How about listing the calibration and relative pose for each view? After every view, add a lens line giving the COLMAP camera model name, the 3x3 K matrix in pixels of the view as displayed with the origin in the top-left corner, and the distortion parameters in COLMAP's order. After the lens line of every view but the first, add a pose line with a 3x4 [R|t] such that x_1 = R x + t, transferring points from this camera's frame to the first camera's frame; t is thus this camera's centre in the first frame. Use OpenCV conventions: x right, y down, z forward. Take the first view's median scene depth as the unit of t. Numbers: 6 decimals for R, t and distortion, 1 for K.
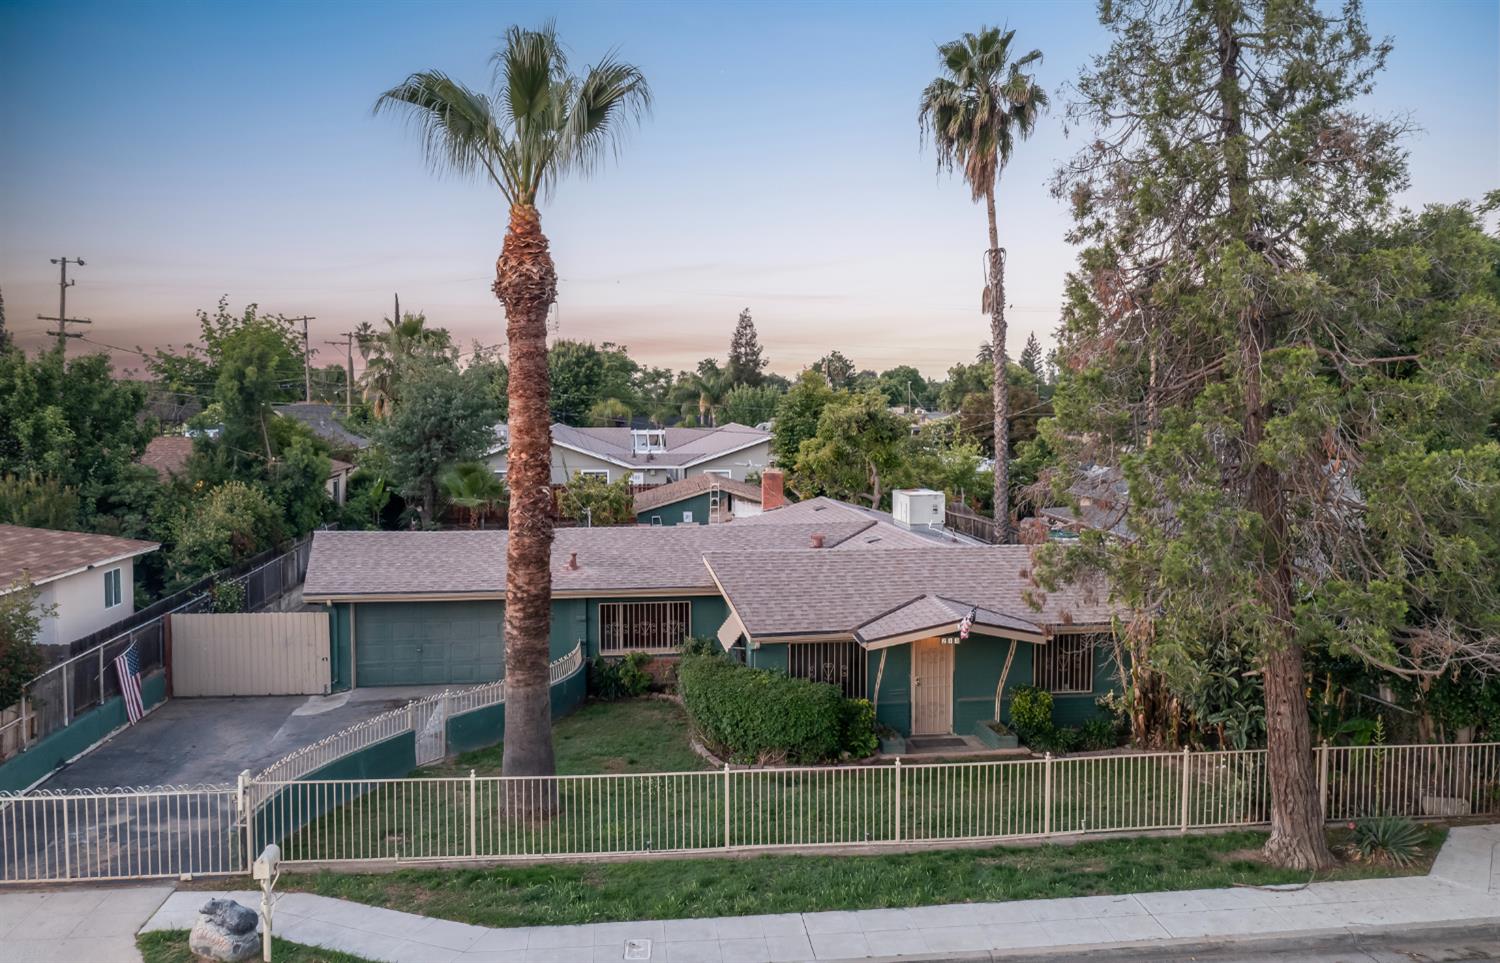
lens RADIAL K [[1166.7, 0, 763.3], [0, 1166.7, 465.9], [0, 0, 1]] dist [-0.011577, -0.007445]
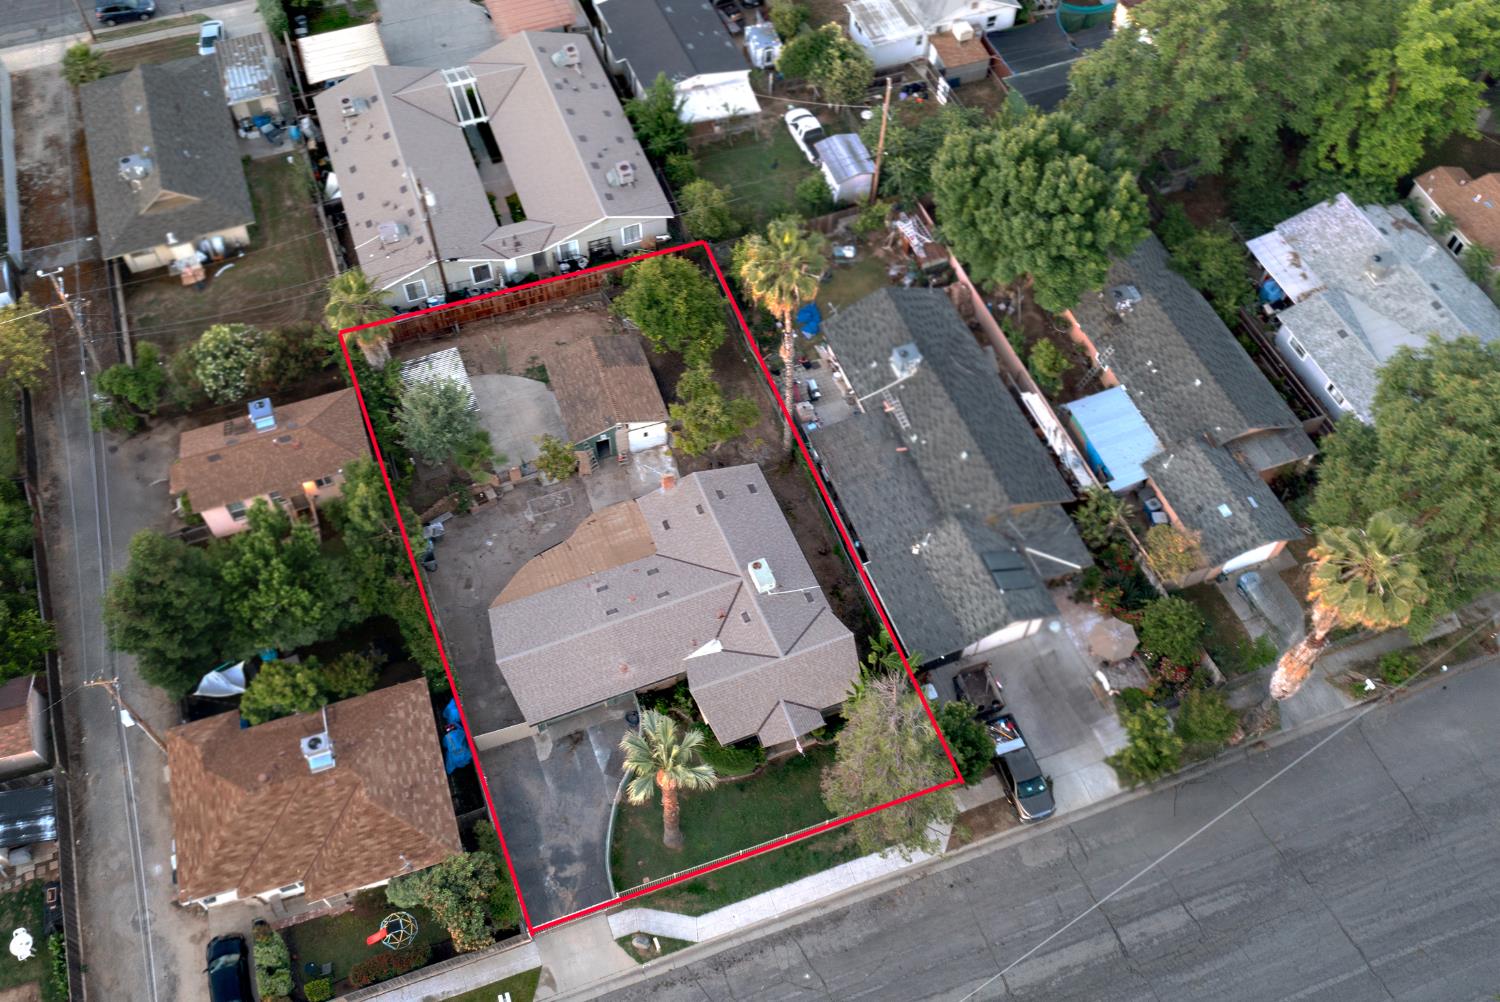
lens RADIAL K [[1181.0, 0, 718.2], [0, 1181.0, 517.8], [0, 0, 1]] dist [-0.015212, 0.005037]
pose [[0.973883, -0.193301, 0.119107, -0.307077], [0.013967, 0.574596, 0.818318, -3.030508], [-0.226620, -0.795283, 0.562289, -0.185814]]
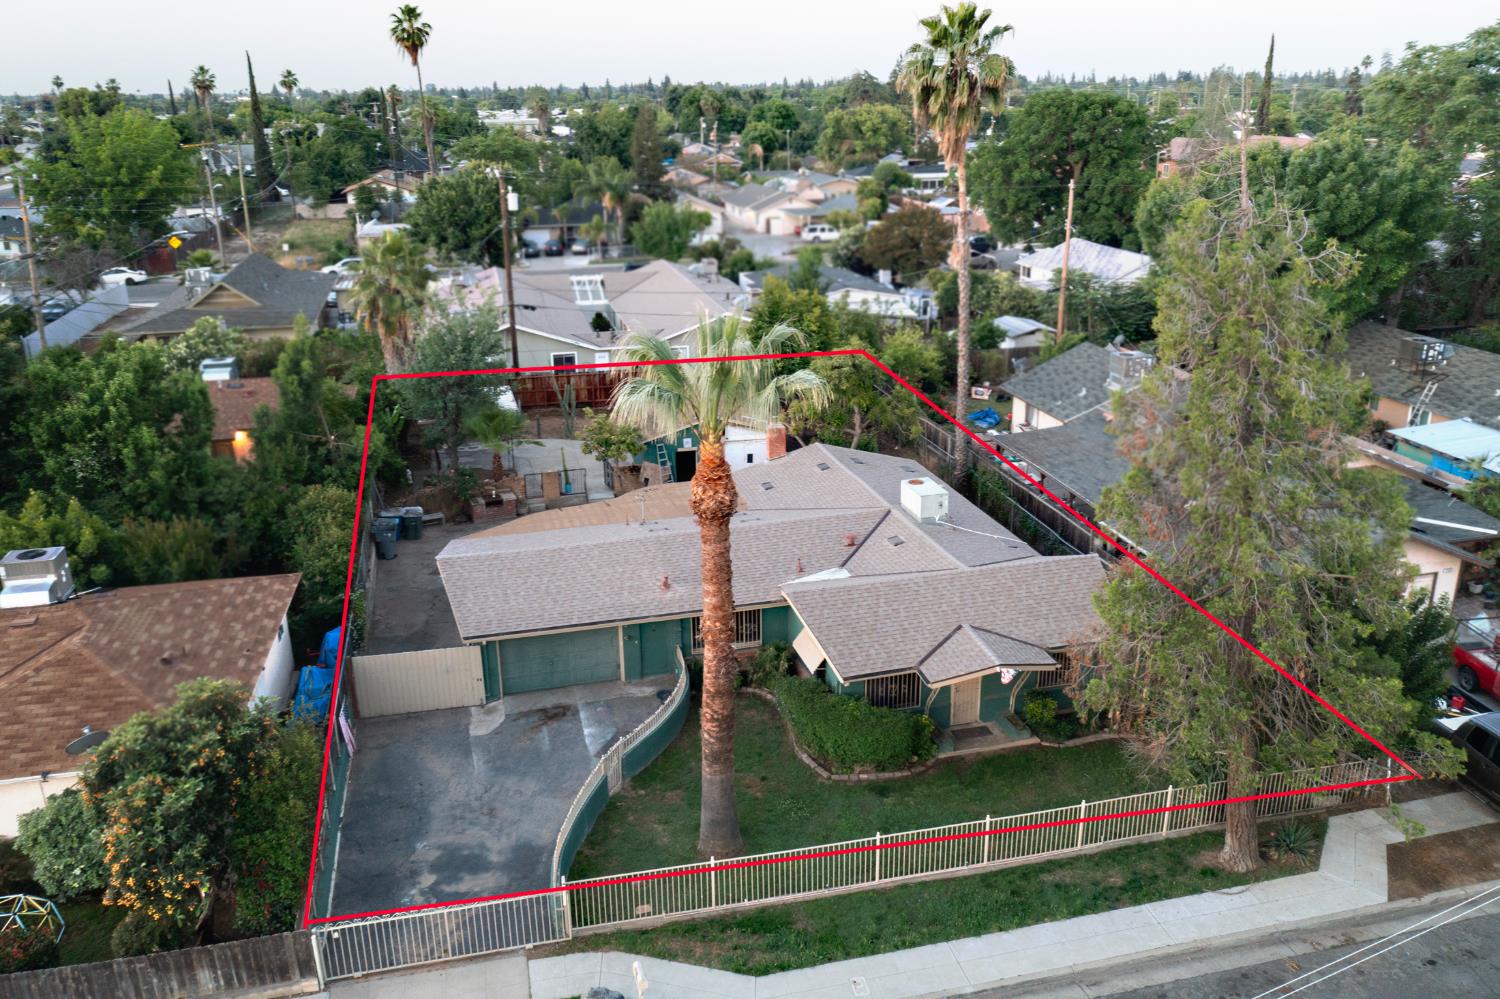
lens RADIAL K [[1159.2, 0, 761.4], [0, 1159.2, 498.4], [0, 0, 1]] dist [-0.021138, -0.000375]
pose [[0.992154, -0.050140, 0.114530, -0.299885], [0.016621, 0.960826, 0.276653, -0.515479], [-0.123915, -0.272579, 0.954120, -0.242568]]
